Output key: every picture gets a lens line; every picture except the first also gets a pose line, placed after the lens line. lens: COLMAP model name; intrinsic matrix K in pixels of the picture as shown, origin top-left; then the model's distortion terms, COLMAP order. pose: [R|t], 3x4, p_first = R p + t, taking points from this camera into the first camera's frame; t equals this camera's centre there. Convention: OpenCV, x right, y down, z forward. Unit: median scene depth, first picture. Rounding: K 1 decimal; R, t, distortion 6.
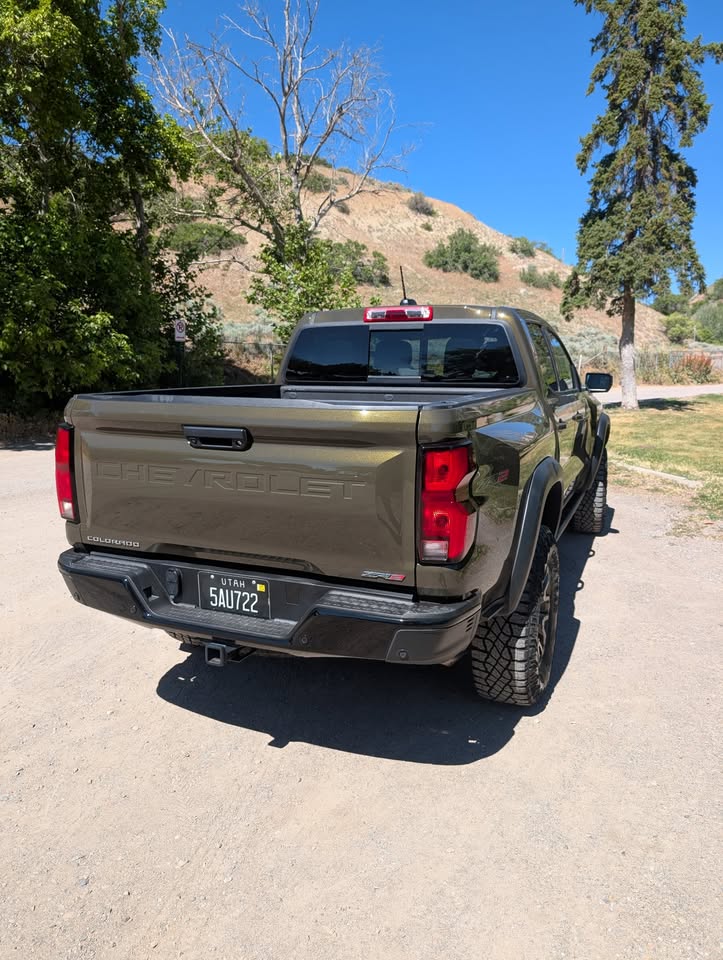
lens RADIAL K [[696.9, 0, 365.5], [0, 696.9, 482.6], [0, 0, 1]] dist [-0.000675, -0.001045]
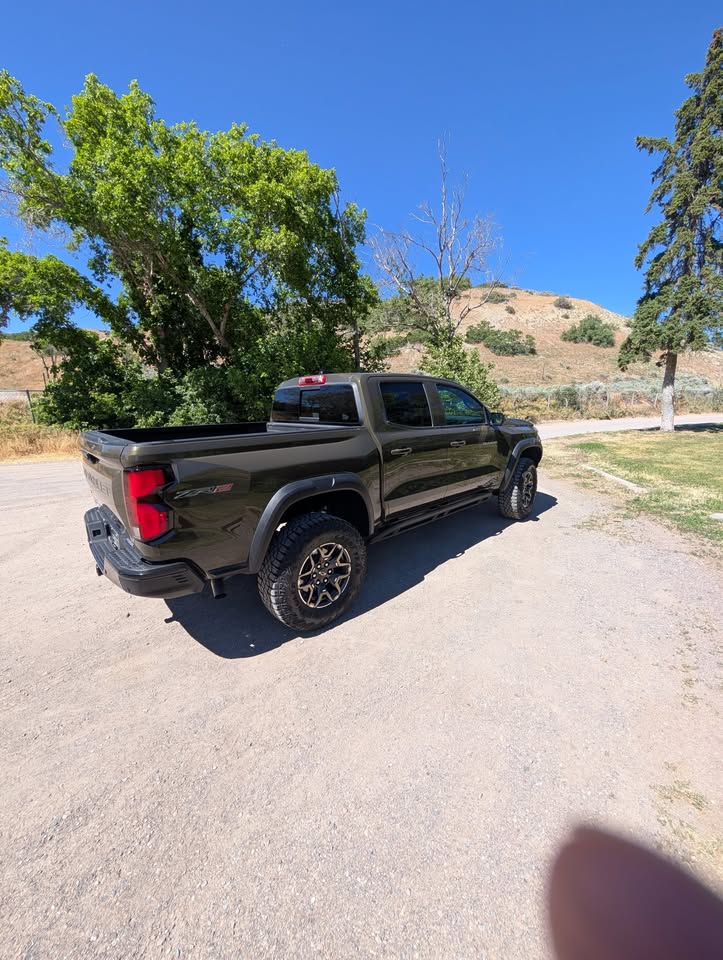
lens RADIAL K [[366.2, 0, 363.8], [0, 366.2, 478.3], [0, 0, 1]] dist [0.000090, 0.000009]
pose [[0.914249, 0.064478, -0.399990, 0.123456], [-0.050136, 0.997672, 0.046229, -0.012849], [0.402039, -0.022211, 0.915353, 0.056346]]
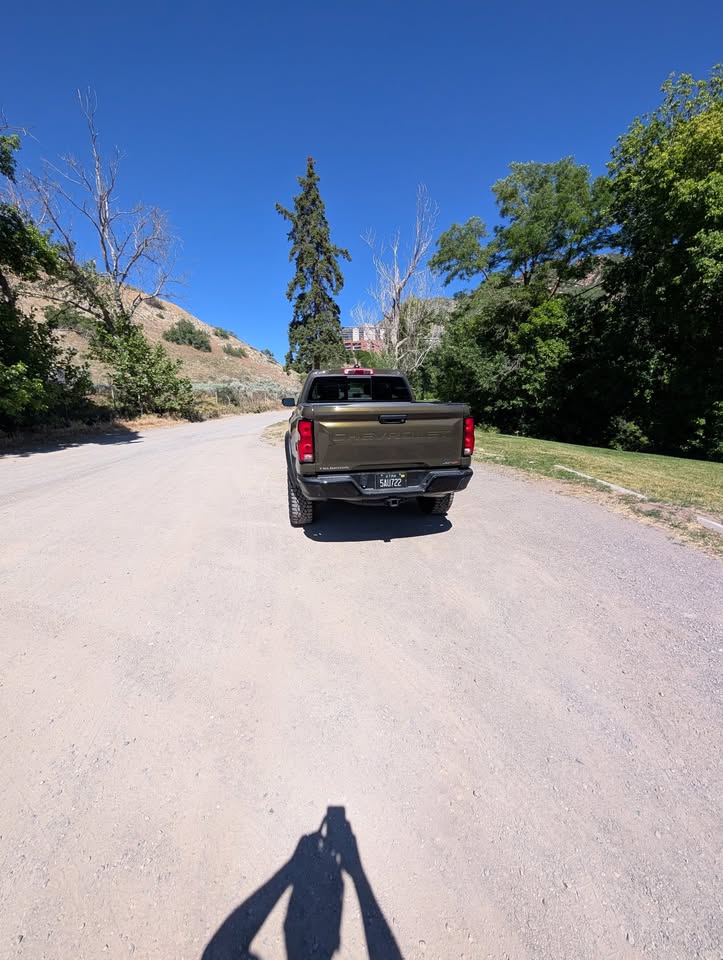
lens RADIAL K [[366.2, 0, 363.8], [0, 366.2, 478.3], [0, 0, 1]] dist [0.000090, 0.000009]
pose [[0.833038, -0.131663, 0.537319, -0.154209], [0.106337, 0.991263, 0.078036, 0.005333], [-0.542900, -0.007870, 0.839761, -0.014394]]
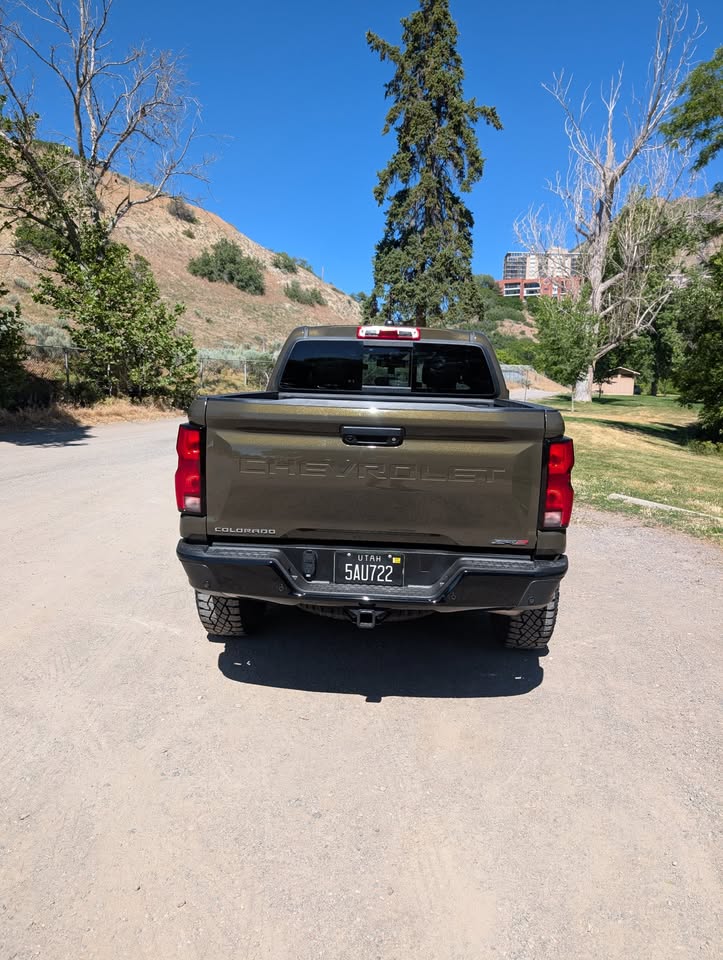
lens RADIAL K [[698.5, 0, 373.9], [0, 698.5, 481.0], [0, 0, 1]] dist [0.007602, -0.000297]
pose [[0.937863, -0.022985, 0.346243, -0.089989], [0.029472, 0.999475, -0.013480, 0.004436], [-0.345751, 0.022847, 0.938048, -0.017769]]
